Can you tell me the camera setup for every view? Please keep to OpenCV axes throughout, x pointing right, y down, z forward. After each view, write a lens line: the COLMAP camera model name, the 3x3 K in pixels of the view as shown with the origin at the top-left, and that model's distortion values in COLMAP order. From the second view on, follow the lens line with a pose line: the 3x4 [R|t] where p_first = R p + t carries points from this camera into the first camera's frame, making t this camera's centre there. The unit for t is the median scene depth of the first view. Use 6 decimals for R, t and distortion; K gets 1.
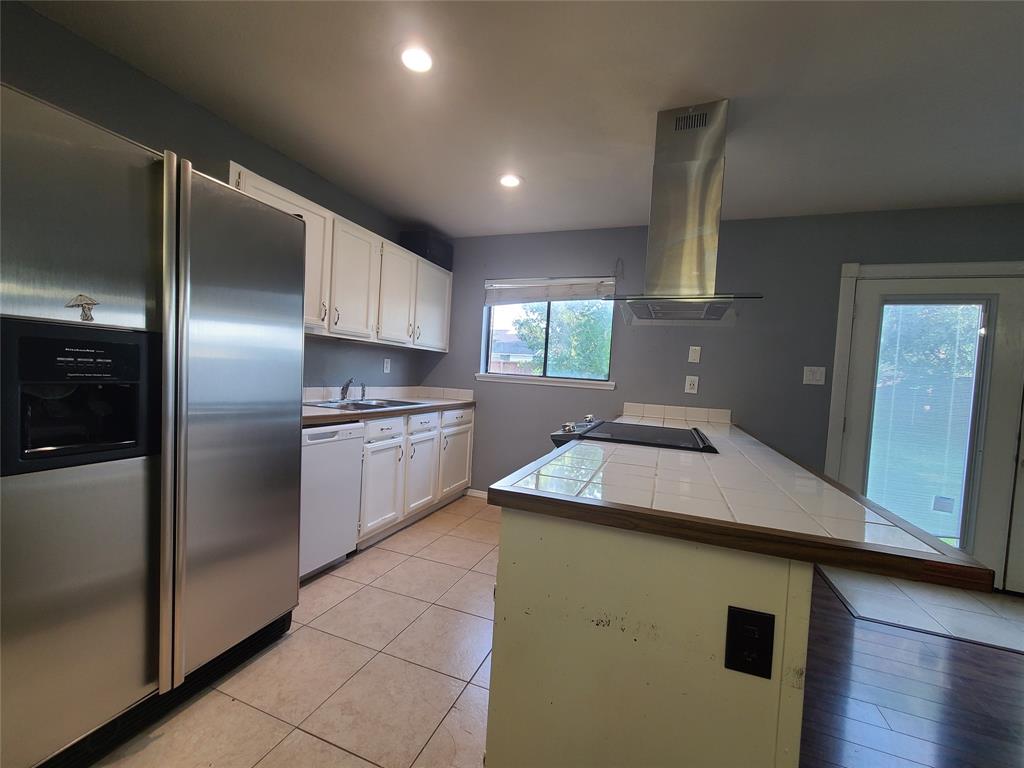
lens RADIAL K [[417.1, 0, 516.3], [0, 417.1, 388.9], [0, 0, 1]] dist [-0.008436, 0.000034]
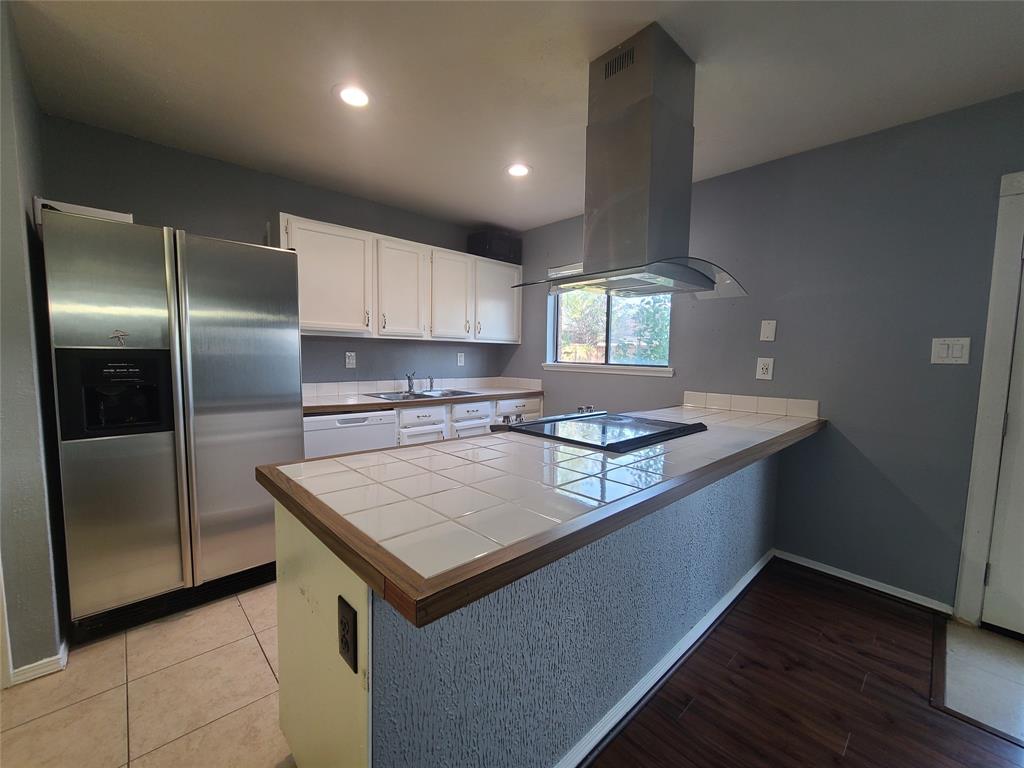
lens RADIAL K [[417.1, 0, 512.8], [0, 417.1, 387.3], [0, 0, 1]] dist [-0.008436, 0.000034]
pose [[0.896121, -0.009666, -0.443704, 0.341660], [0.021386, 0.999542, 0.021417, -0.002005], [0.443294, -0.028681, 0.895917, 0.072243]]
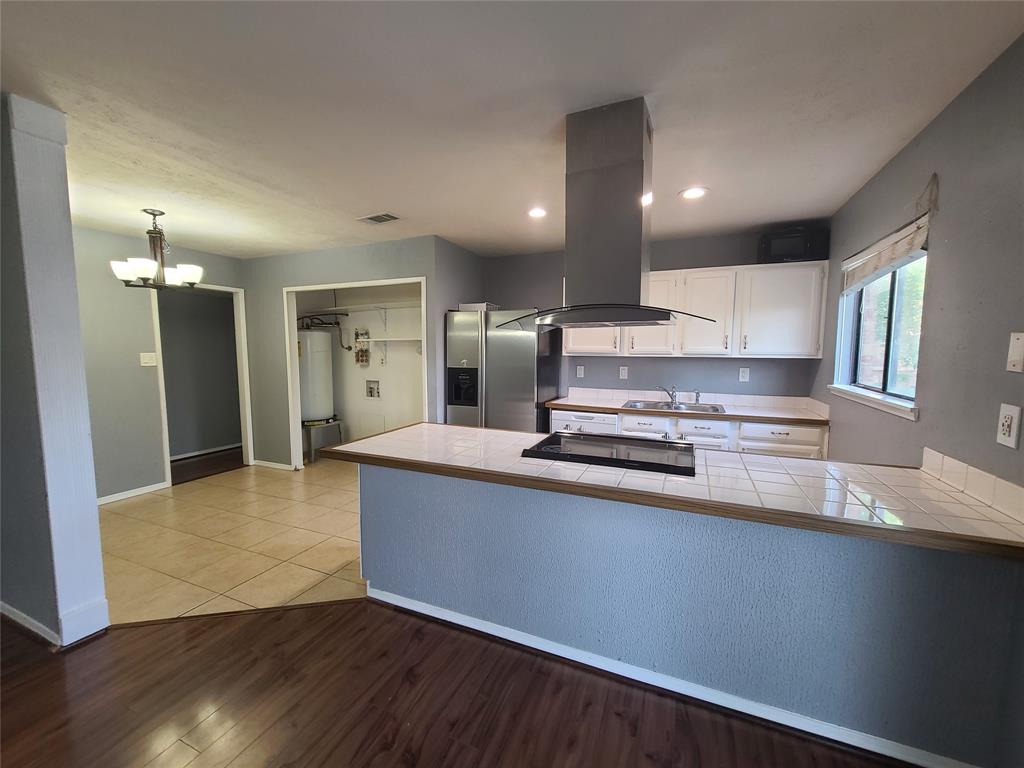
lens RADIAL K [[417.1, 0, 511.5], [0, 417.1, 388.1], [0, 0, 1]] dist [-0.008436, 0.000034]
pose [[-0.053418, 0.034727, -0.997968, 0.851909], [-0.041078, 0.998473, 0.036943, -0.040974], [0.997727, 0.042968, -0.051910, 0.529029]]
